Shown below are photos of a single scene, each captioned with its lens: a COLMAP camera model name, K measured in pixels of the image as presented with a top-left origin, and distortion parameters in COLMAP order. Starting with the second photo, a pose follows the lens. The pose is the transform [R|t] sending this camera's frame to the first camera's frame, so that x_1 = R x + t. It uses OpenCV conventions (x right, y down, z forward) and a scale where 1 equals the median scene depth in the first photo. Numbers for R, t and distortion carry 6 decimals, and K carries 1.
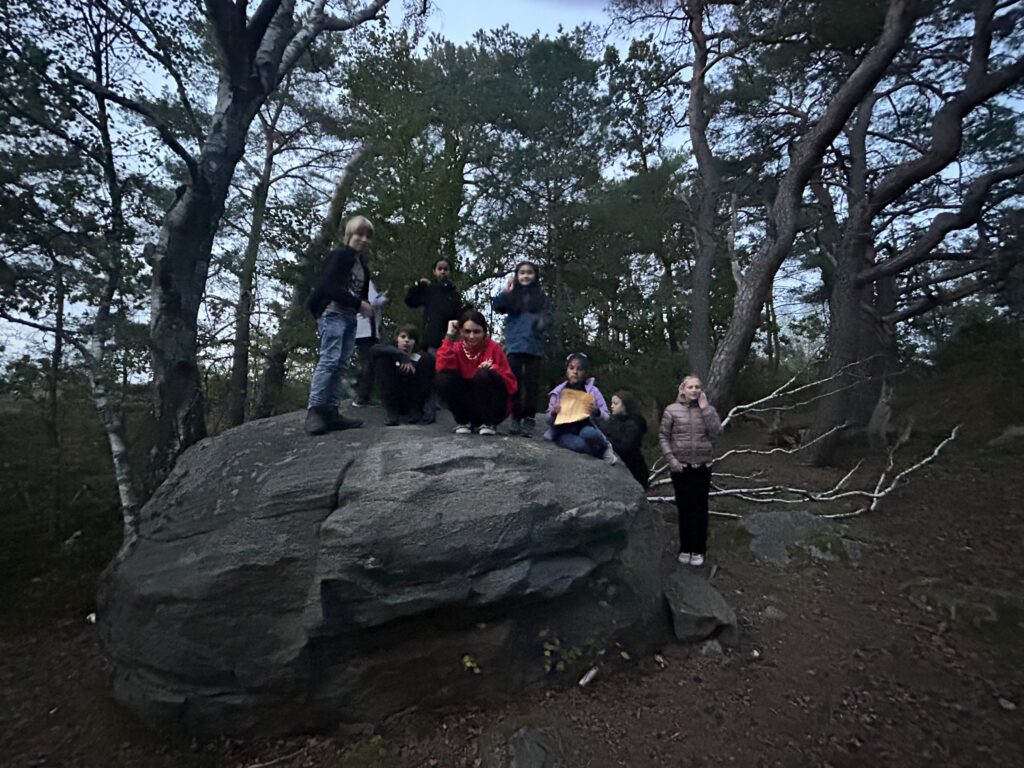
lens RADIAL K [[470.8, 0, 511.2], [0, 470.8, 386.3], [0, 0, 1]] dist [0.000298, 0.000117]
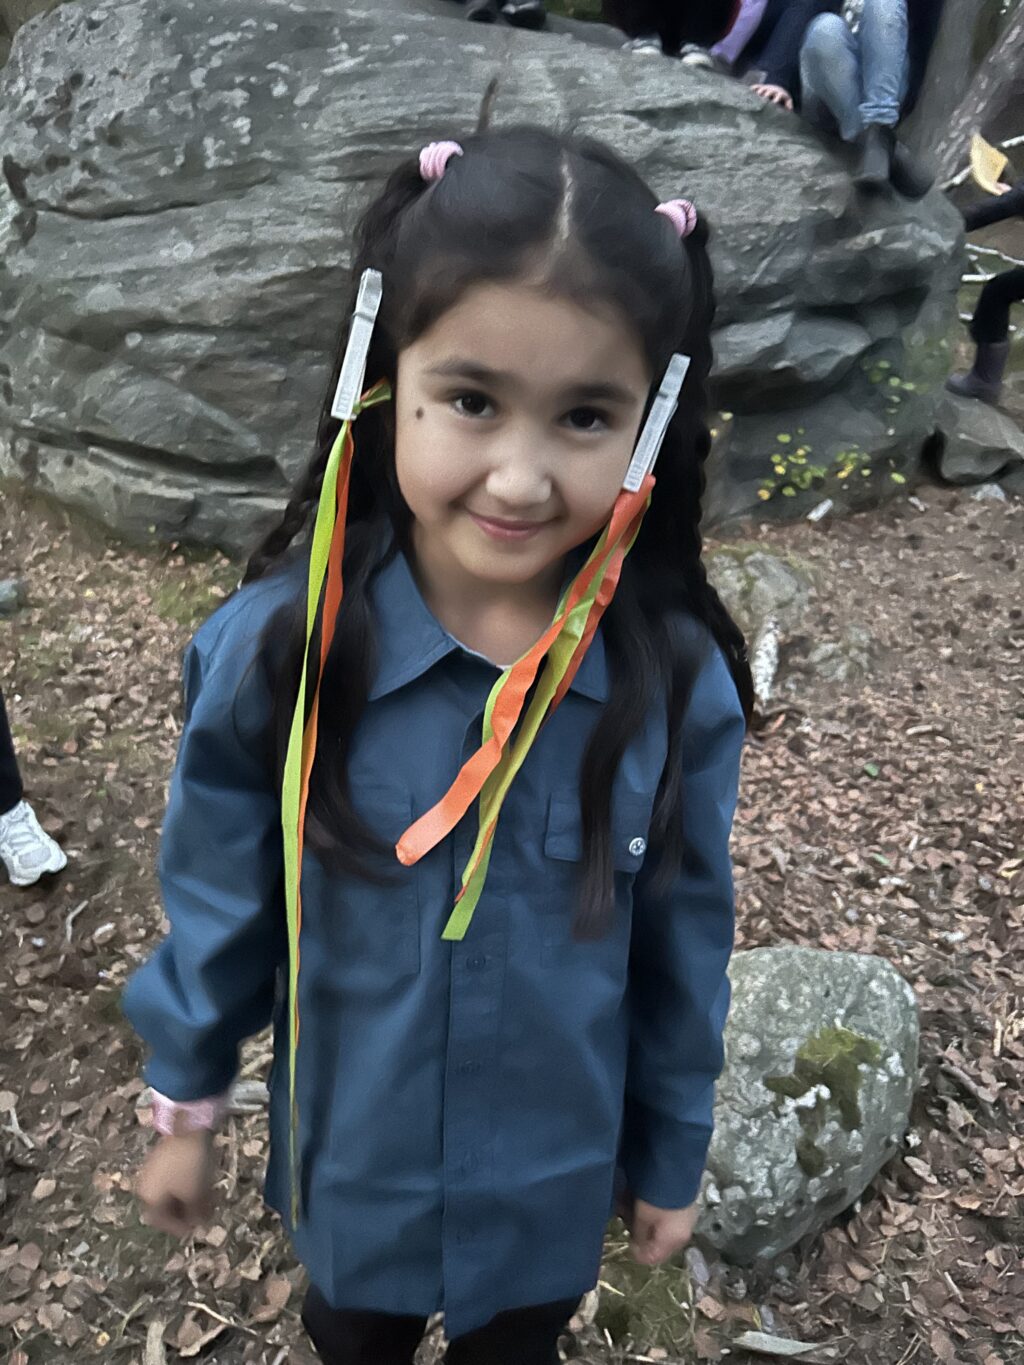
lens RADIAL K [[1059.2, 0, 513.6], [0, 1059.2, 683.5], [0, 0, 1]] dist [-0.006901, -0.004236]
pose [[0.986354, 0.036599, 0.160517, -0.479996], [-0.117716, 0.838404, 0.532186, 0.097259], [-0.115100, -0.543820, 0.831271, -0.282017]]
